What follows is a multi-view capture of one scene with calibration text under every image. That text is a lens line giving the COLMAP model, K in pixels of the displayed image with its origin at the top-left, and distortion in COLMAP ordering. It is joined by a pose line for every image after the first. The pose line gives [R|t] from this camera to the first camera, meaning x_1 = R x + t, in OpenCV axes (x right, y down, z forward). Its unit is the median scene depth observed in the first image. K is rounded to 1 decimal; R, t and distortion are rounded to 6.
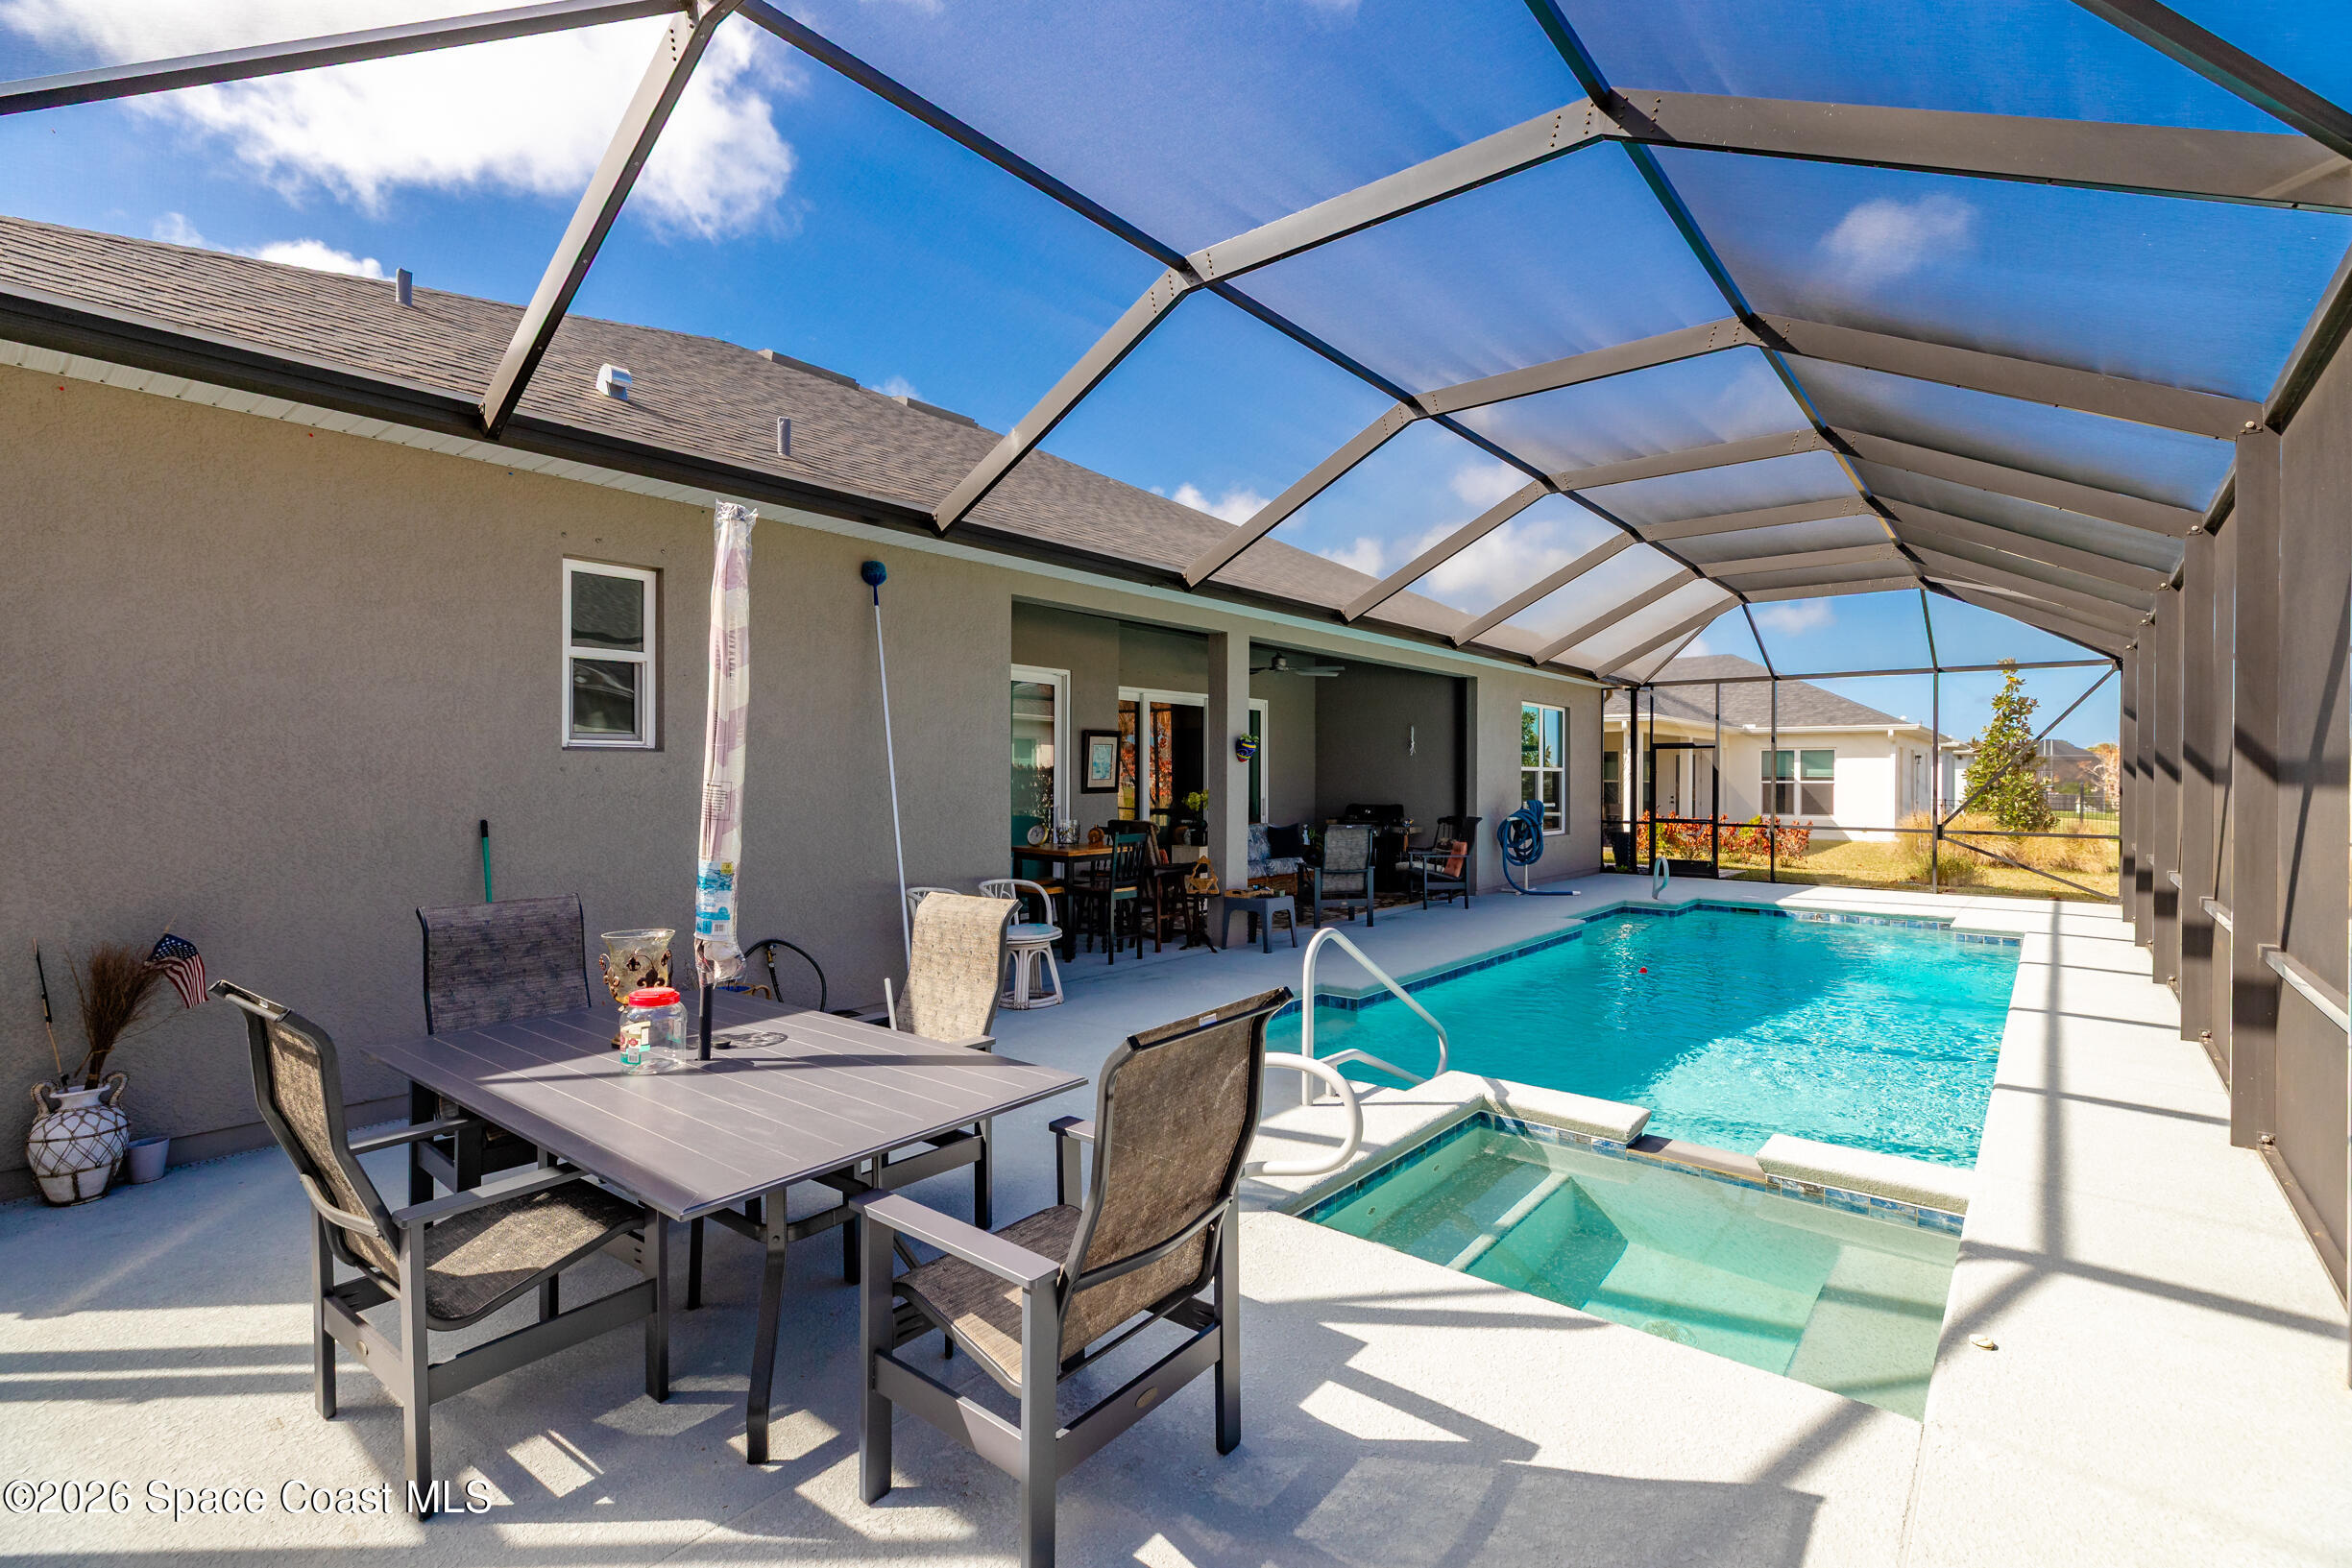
lens RADIAL K [[1062.2, 0, 1185.0], [0, 1062.2, 781.9], [0, 0, 1]] dist [0.000692, 0.000568]
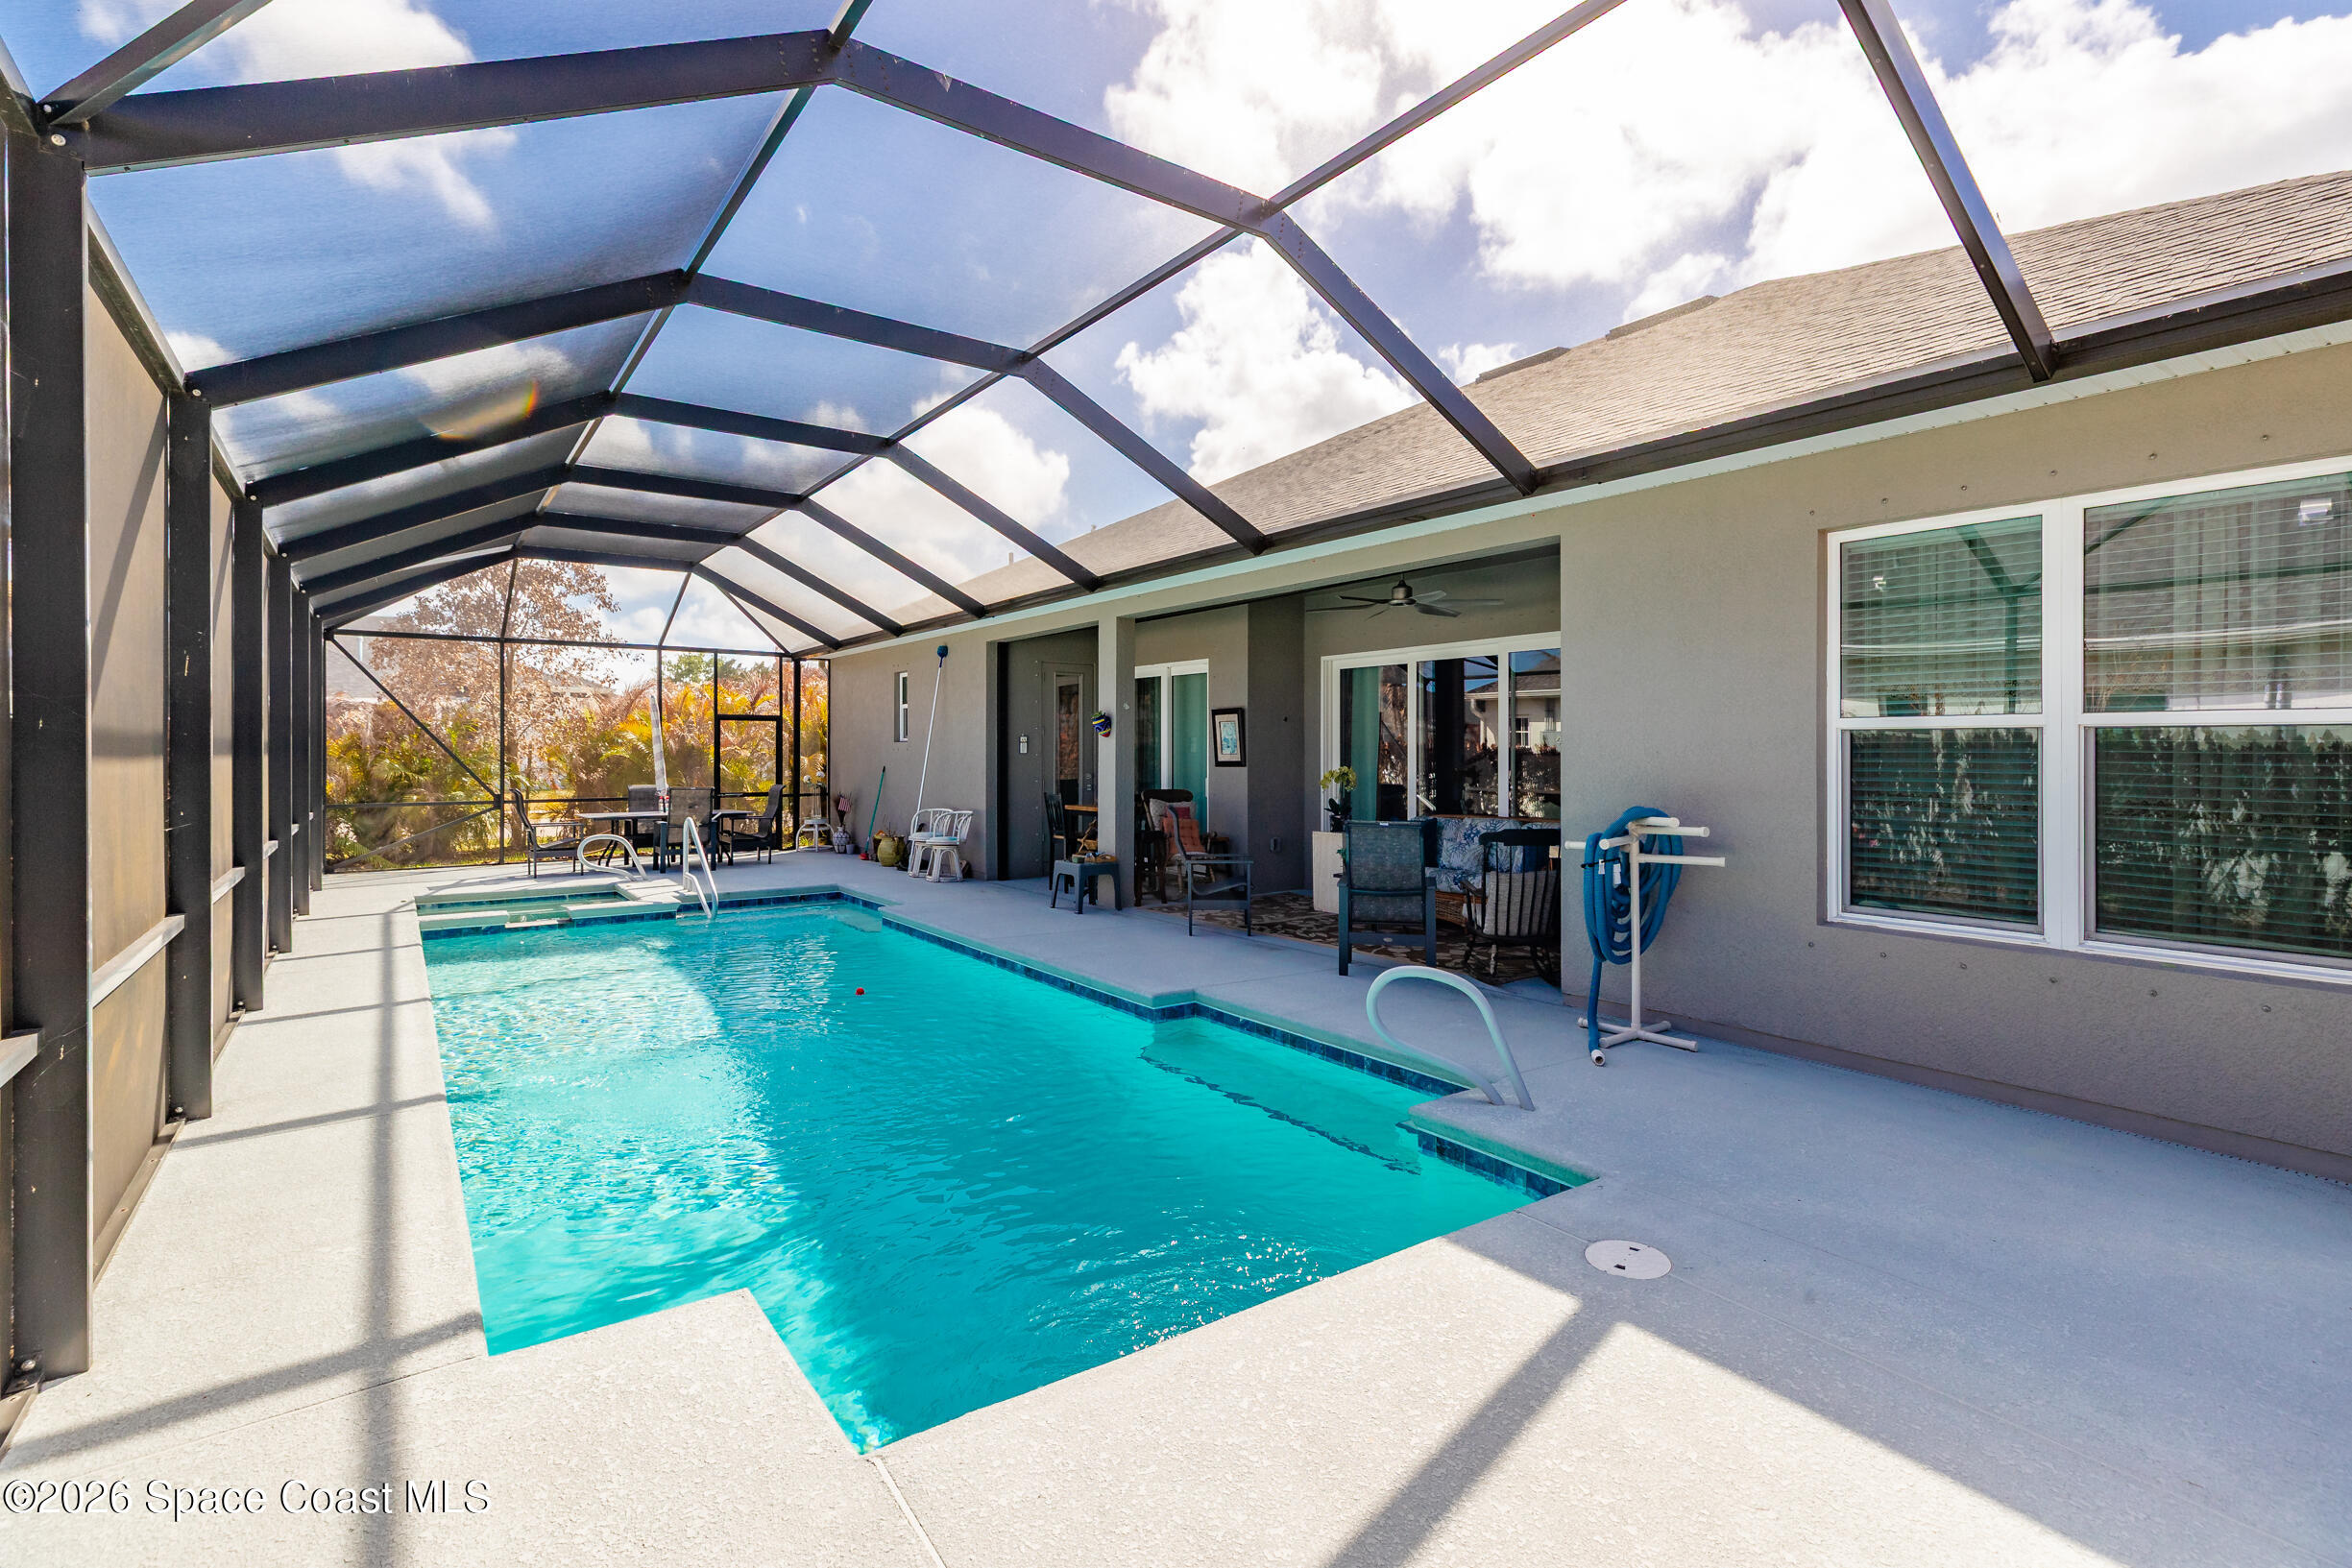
lens RADIAL K [[1080.3, 0, 1186.9], [0, 1080.3, 777.9], [0, 0, 1]] dist [-0.040257, 0.008229]
pose [[-0.254399, 0.006457, -0.967078, 0.989330], [-0.004796, 0.999957, 0.007938, 0.013149], [0.967088, 0.006657, -0.254357, 1.244083]]
